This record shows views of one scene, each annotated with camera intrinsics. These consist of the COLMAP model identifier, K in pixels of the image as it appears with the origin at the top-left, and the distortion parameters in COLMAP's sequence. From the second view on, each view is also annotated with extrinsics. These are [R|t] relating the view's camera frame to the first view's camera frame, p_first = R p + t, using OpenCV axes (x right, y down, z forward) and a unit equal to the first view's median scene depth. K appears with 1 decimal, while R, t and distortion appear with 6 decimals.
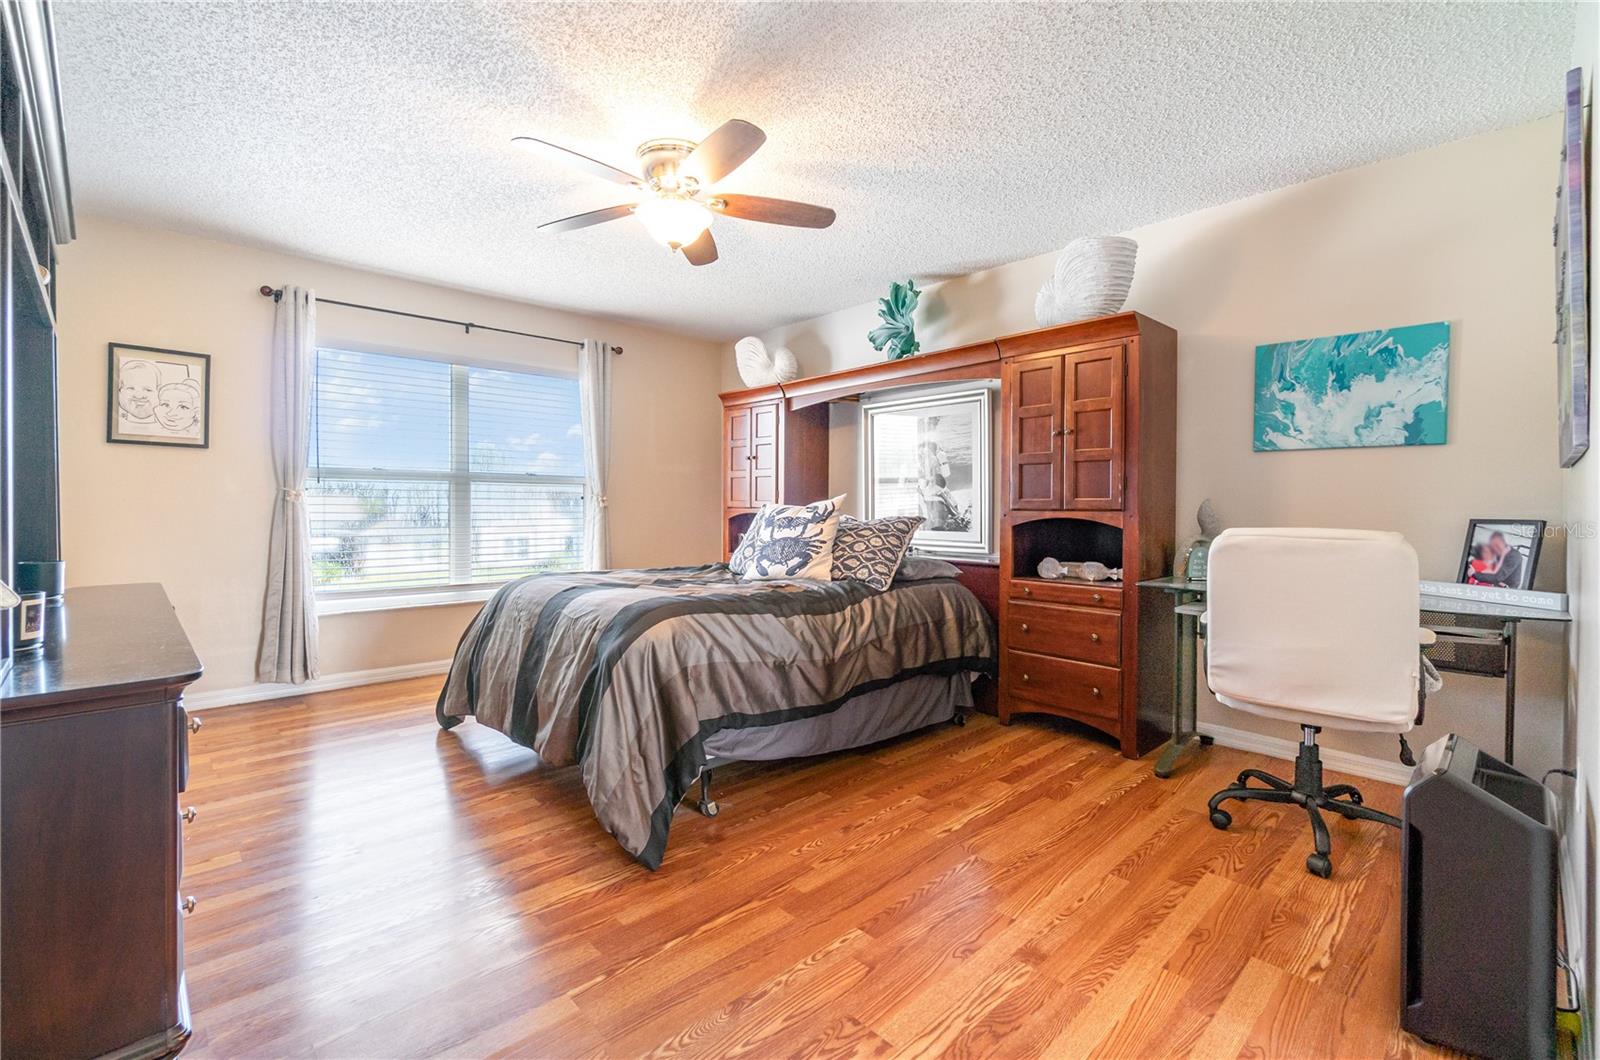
lens RADIAL K [[698.9, 0, 764.9], [0, 698.9, 522.8], [0, 0, 1]] dist [-0.019541, 0.000195]
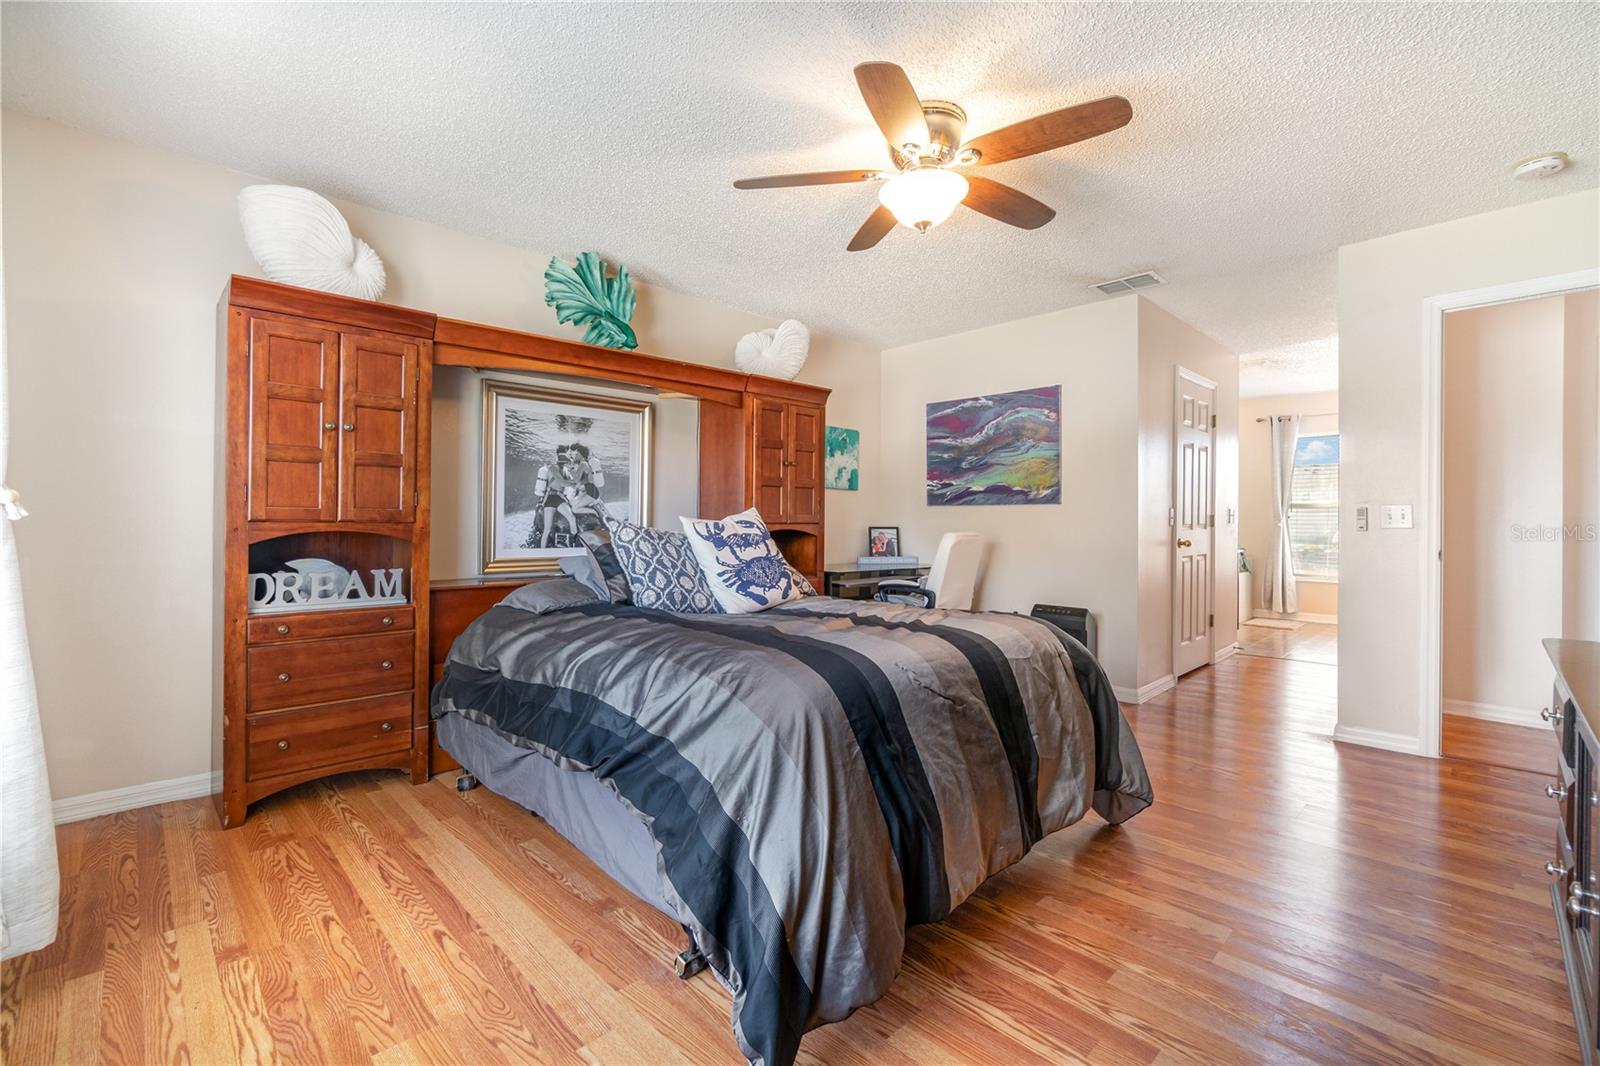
lens RADIAL K [[698.9, 0, 764.9], [0, 698.9, 525.8], [0, 0, 1]] dist [-0.019541, 0.000195]
pose [[-0.026050, -0.015225, 0.999545, -1.070981], [0.009332, 0.999837, 0.015473, -0.041484], [-0.999617, 0.009731, -0.025903, 1.292122]]
